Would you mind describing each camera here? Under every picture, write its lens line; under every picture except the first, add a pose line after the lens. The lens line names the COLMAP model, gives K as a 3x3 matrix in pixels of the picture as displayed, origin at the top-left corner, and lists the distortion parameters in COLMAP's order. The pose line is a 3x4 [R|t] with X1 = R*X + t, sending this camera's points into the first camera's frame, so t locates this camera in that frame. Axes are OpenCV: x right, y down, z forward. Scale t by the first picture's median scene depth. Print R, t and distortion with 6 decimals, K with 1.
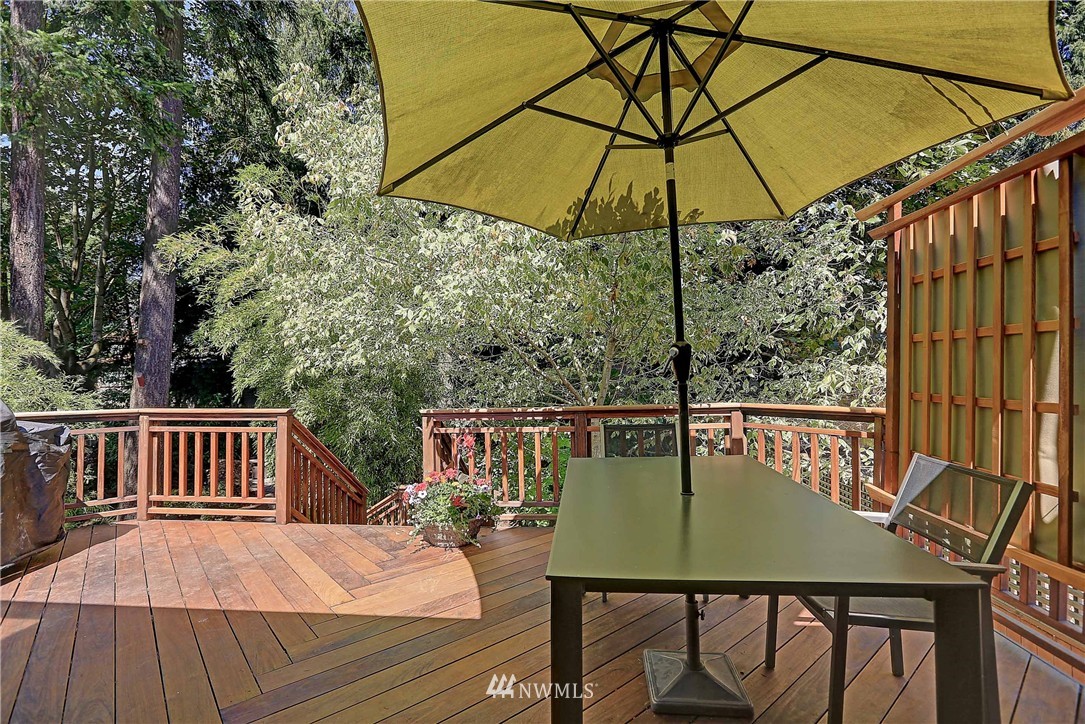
lens RADIAL K [[511.3, 0, 538.3], [0, 511.3, 363.8], [0, 0, 1]] dist [0.000026, 0.000849]
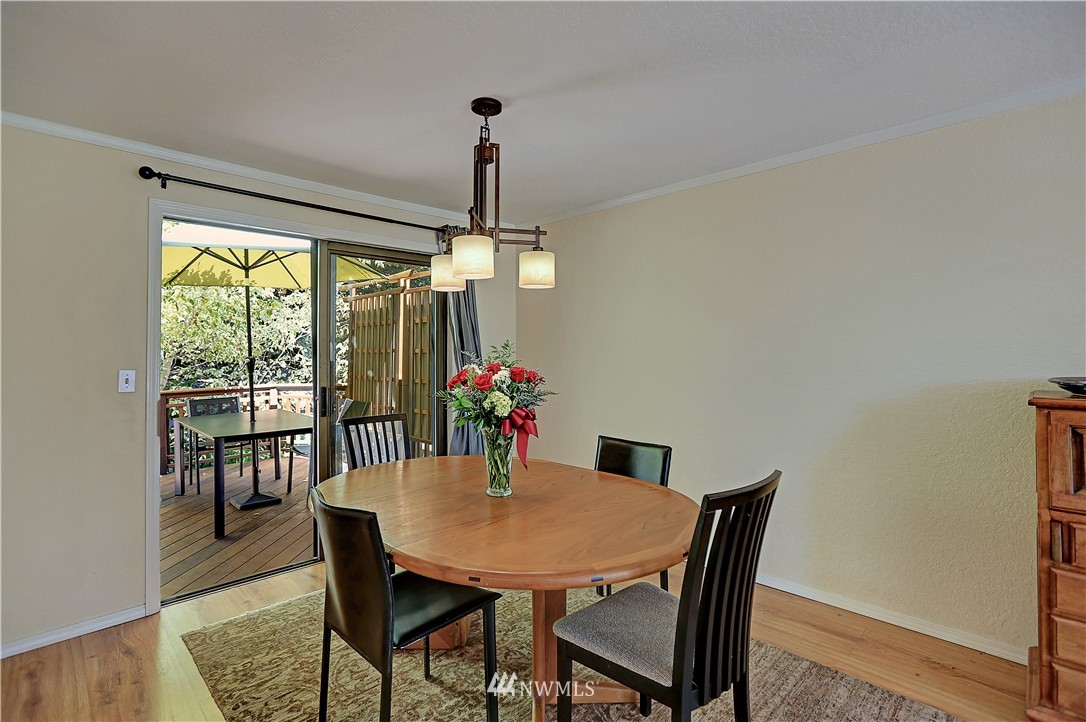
lens RADIAL K [[511.8, 0, 538.8], [0, 511.8, 362.8], [0, 0, 1]] dist [0.000026, 0.000849]
pose [[0.656160, -0.011463, 0.754535, -0.302246], [-0.010954, 0.999635, 0.024712, -0.043859], [-0.754543, -0.024480, 0.655794, -0.746948]]
